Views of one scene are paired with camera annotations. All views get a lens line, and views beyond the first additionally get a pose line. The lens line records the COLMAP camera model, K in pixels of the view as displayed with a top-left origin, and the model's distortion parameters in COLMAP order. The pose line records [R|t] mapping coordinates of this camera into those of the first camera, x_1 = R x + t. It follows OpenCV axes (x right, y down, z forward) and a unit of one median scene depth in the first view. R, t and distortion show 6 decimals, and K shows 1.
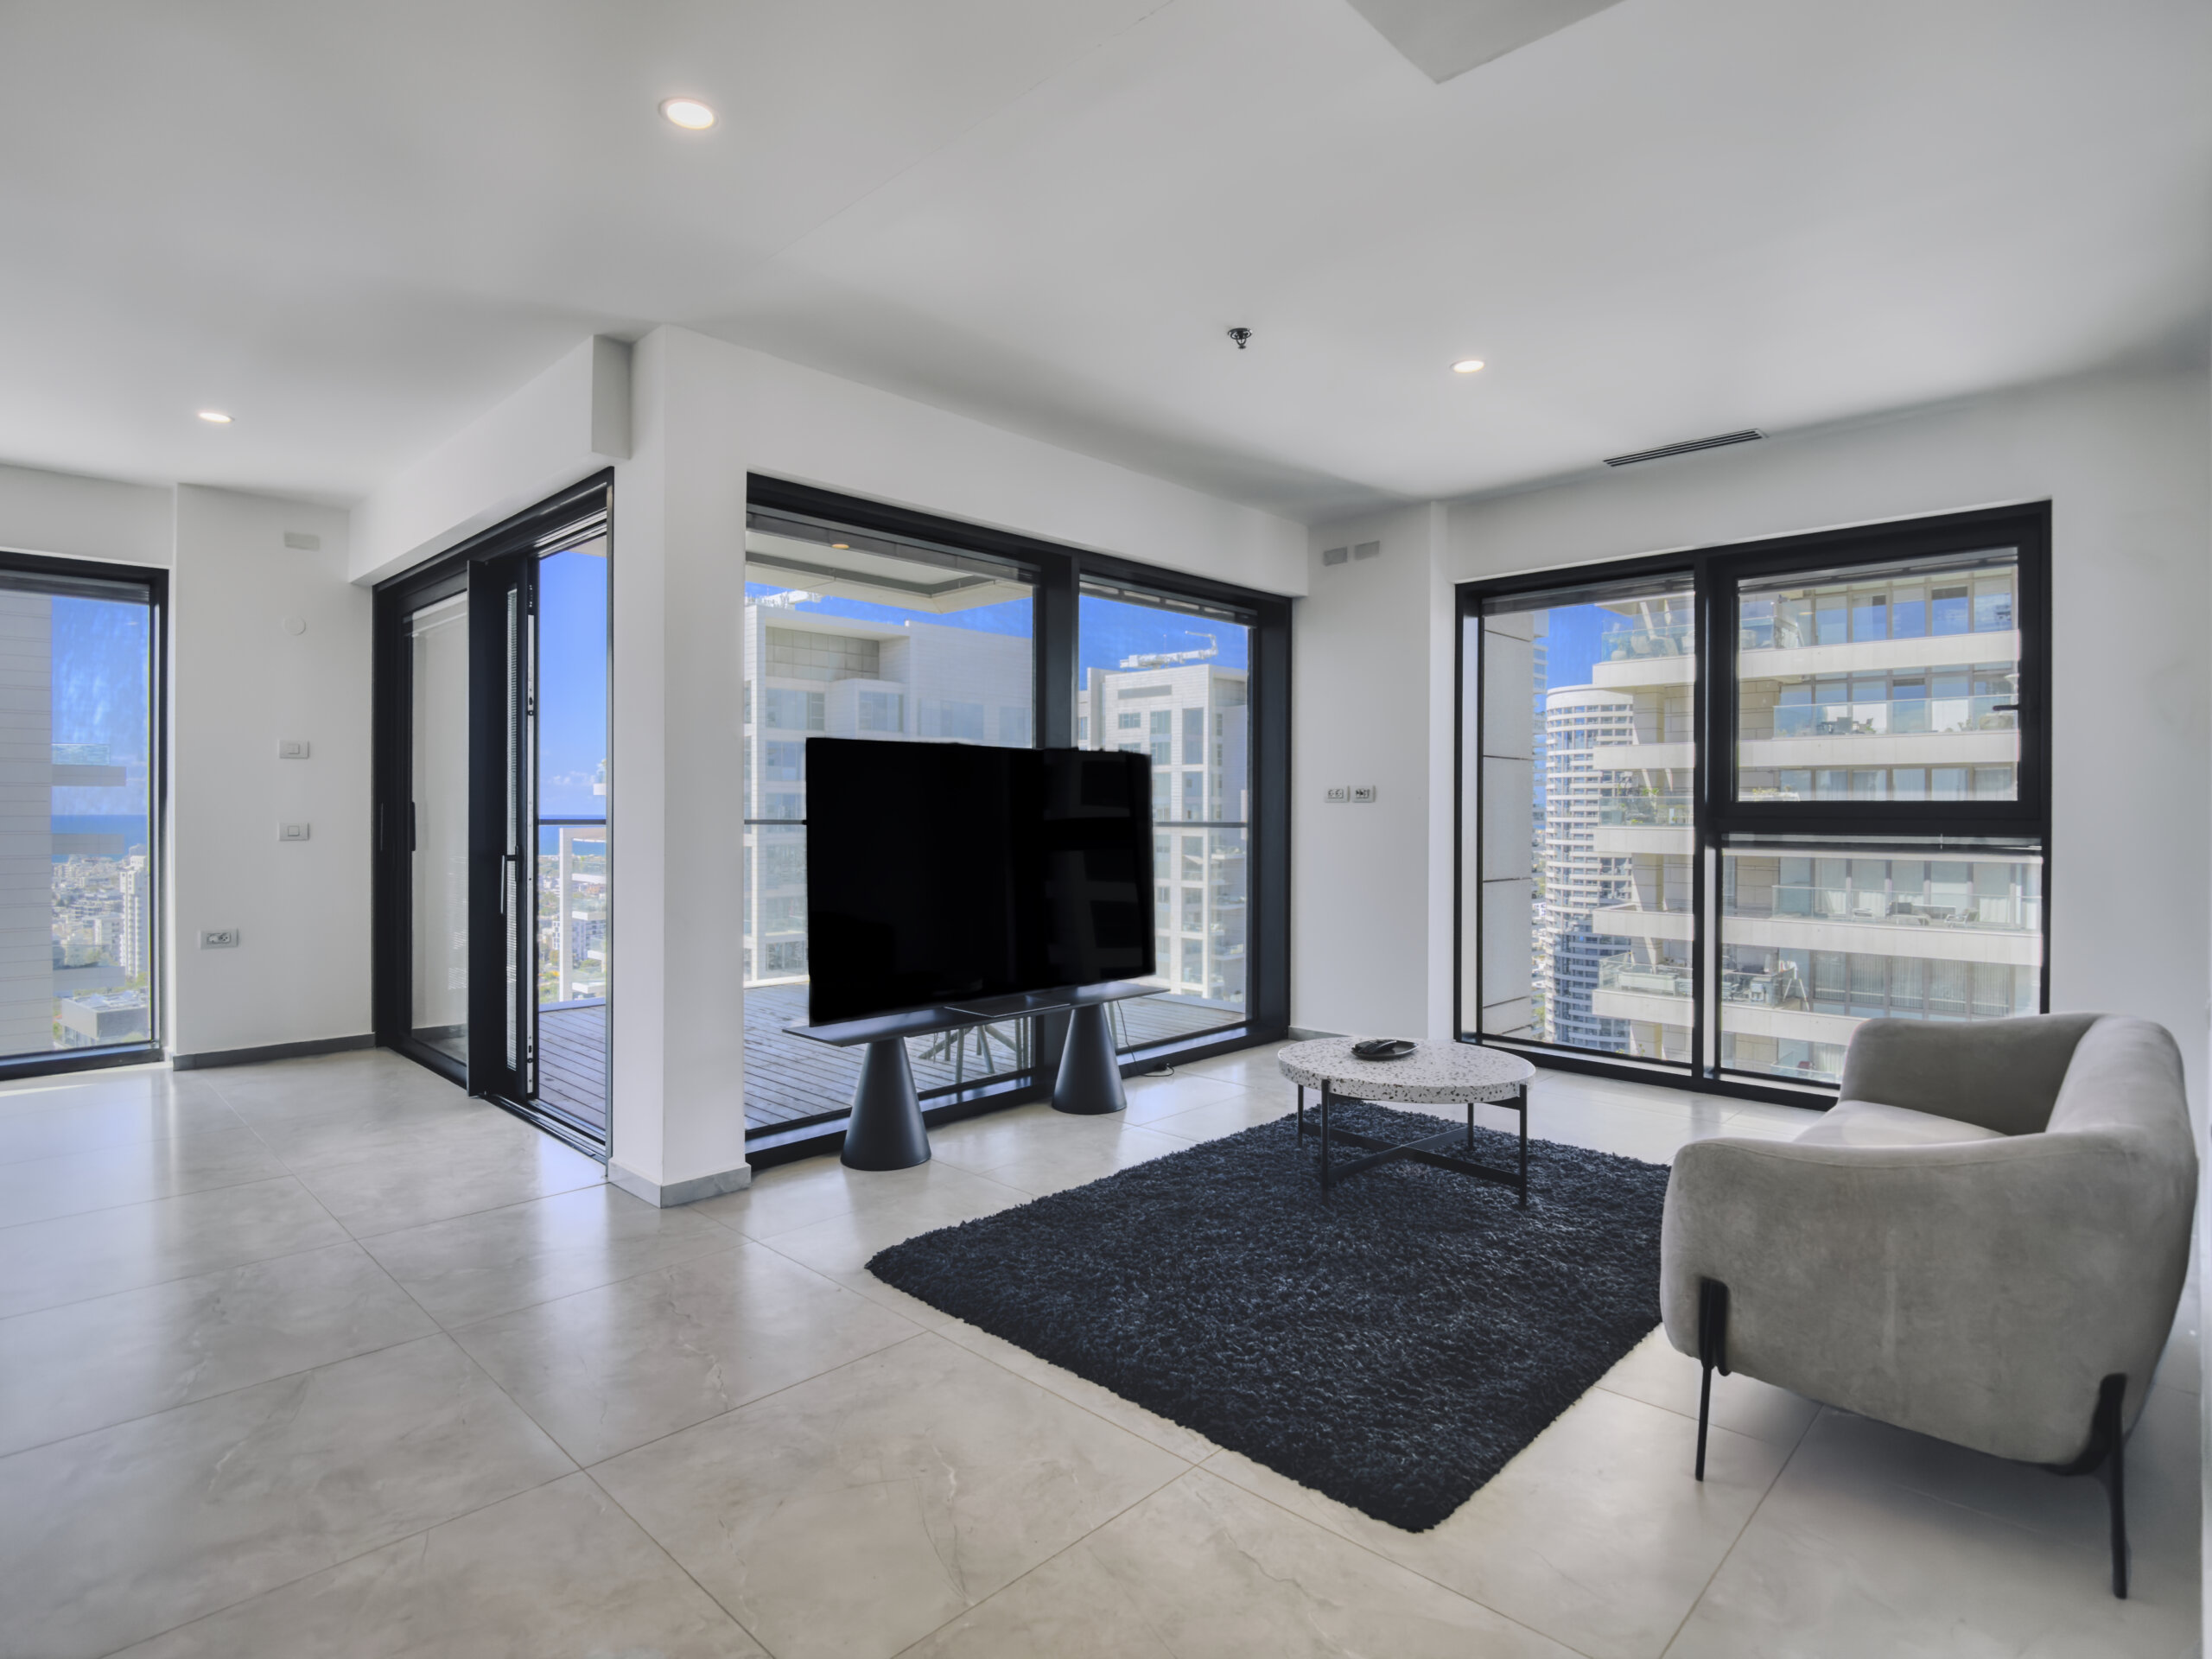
lens RADIAL K [[1176.2, 0, 1127.9], [0, 1176.2, 809.9], [0, 0, 1]] dist [-0.002430, -0.001651]
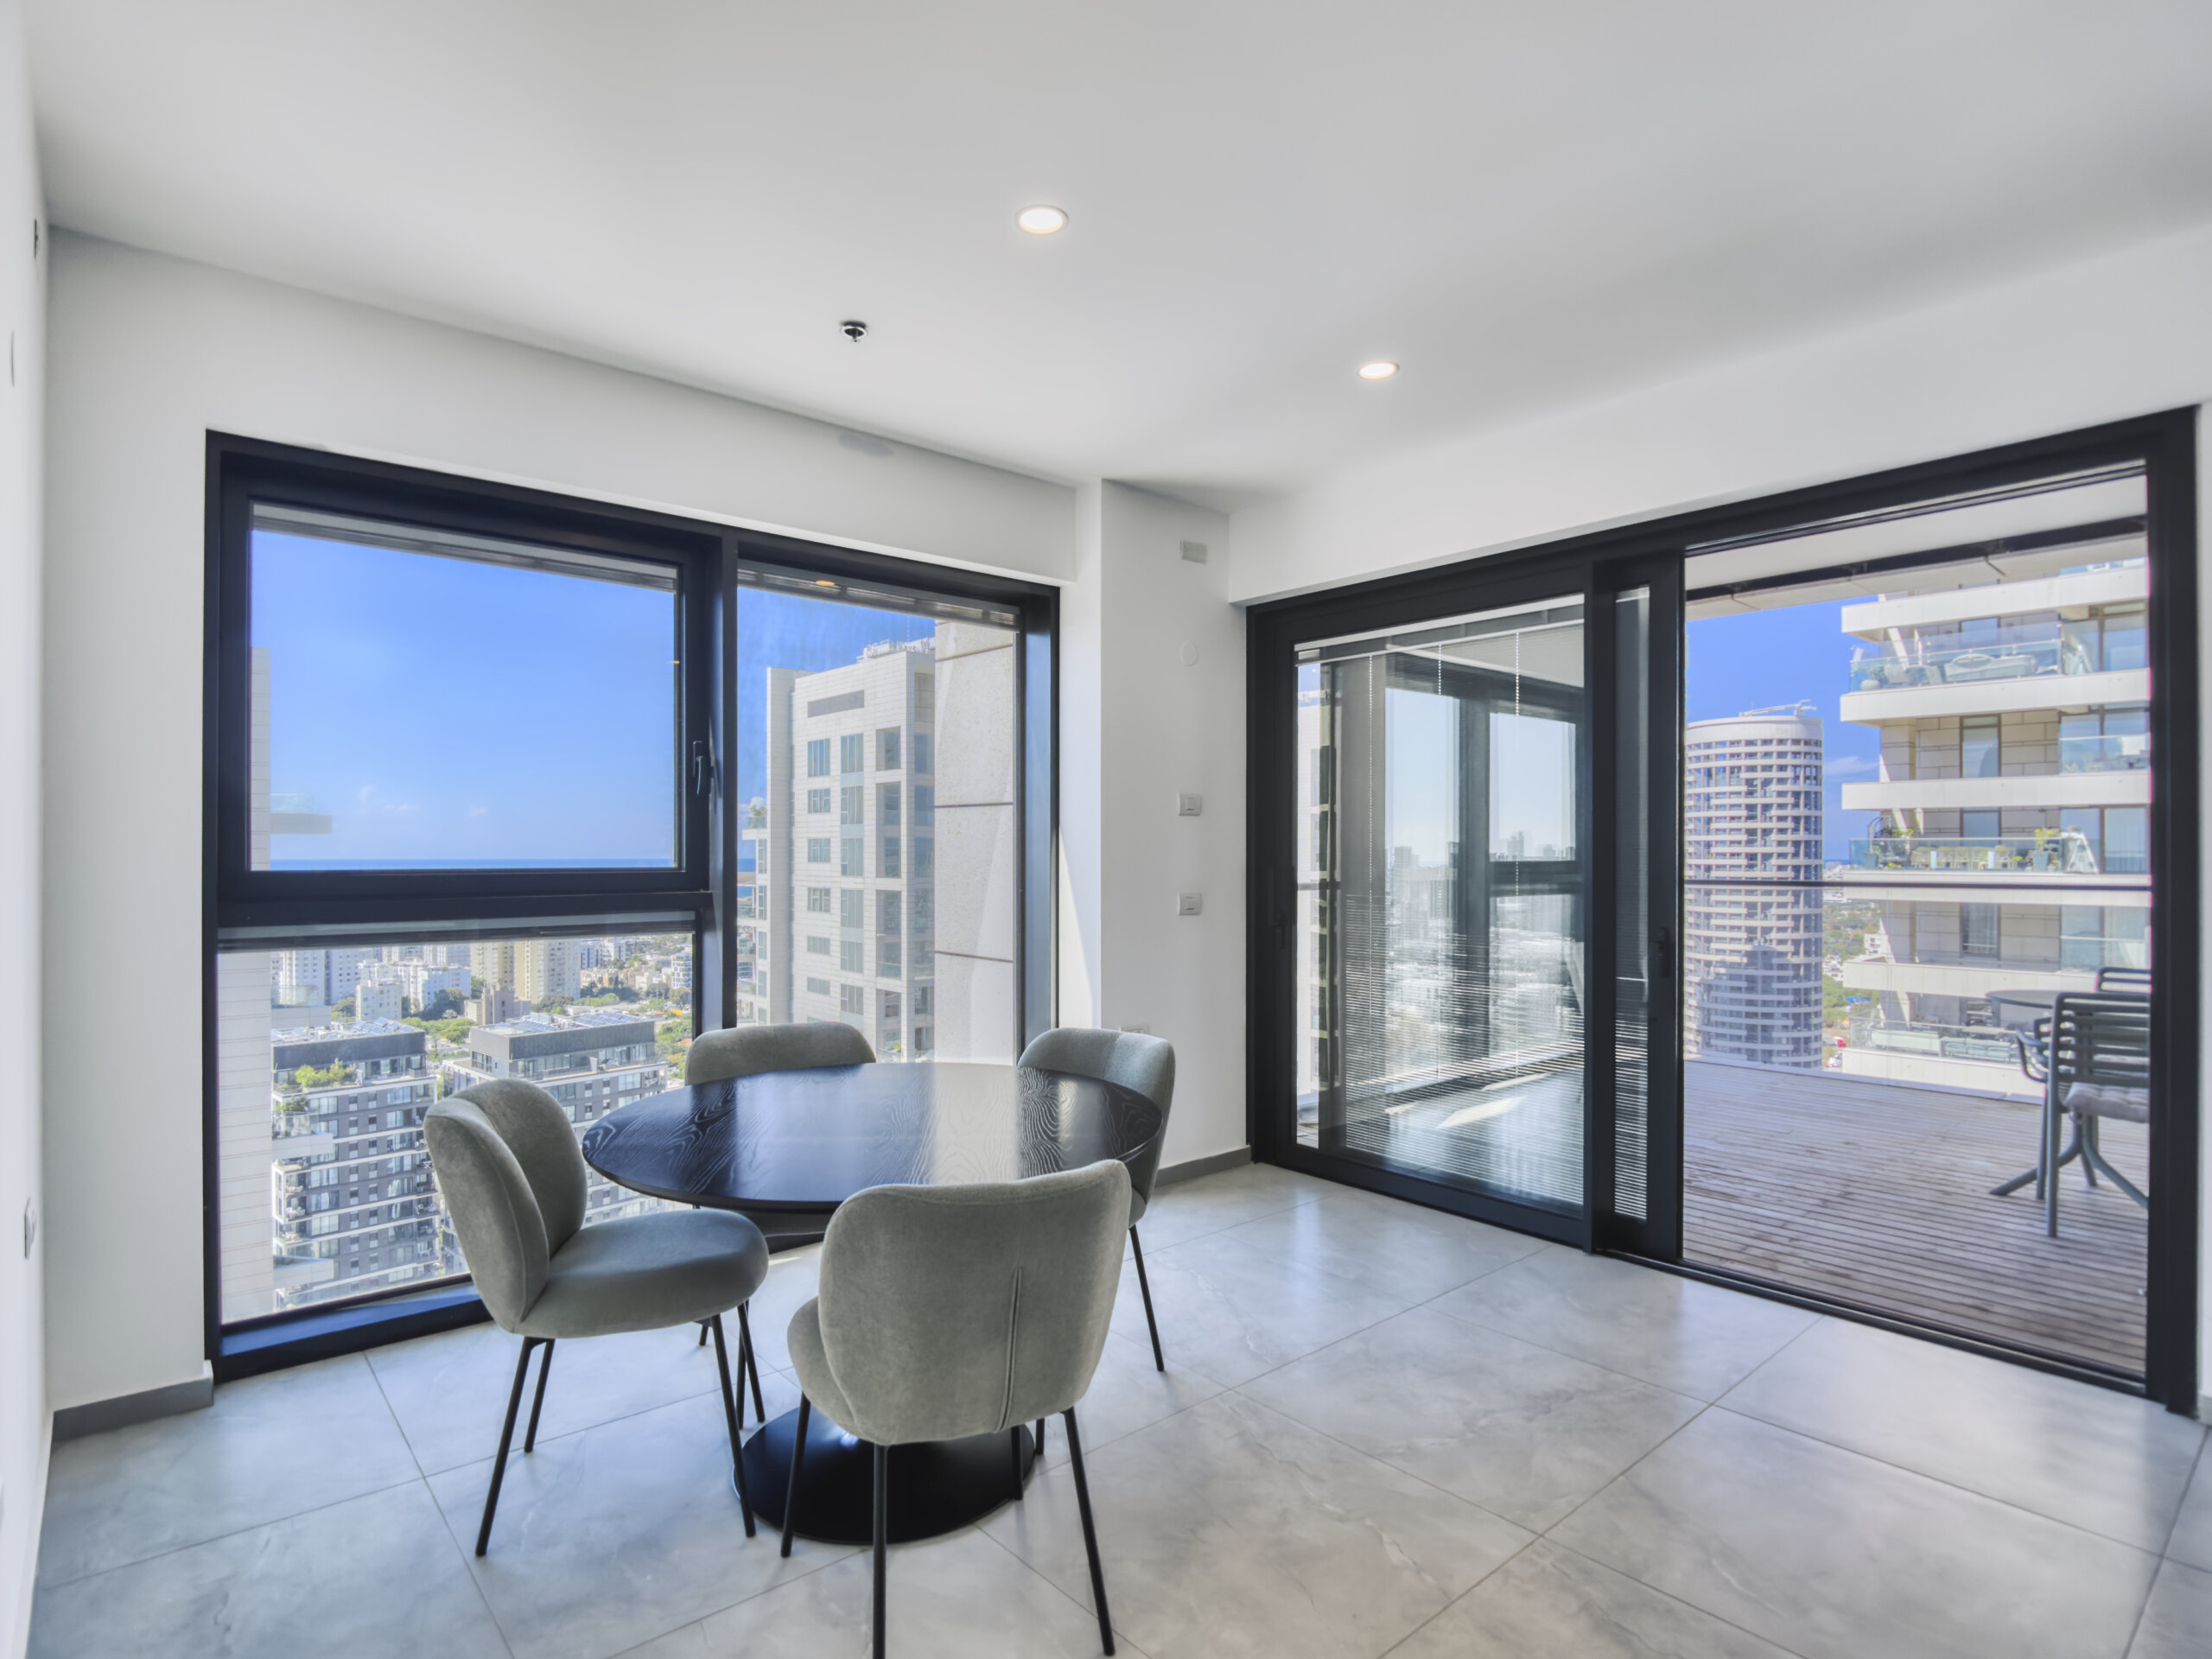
lens RADIAL K [[1188.8, 0, 1102.5], [0, 1188.8, 846.6], [0, 0, 1]] dist [-0.005252, -0.001844]
pose [[0.995750, -0.003359, -0.092038, -0.742126], [0.002944, 0.999985, -0.004645, -0.020343], [0.092052, 0.004354, 0.995745, 0.183068]]
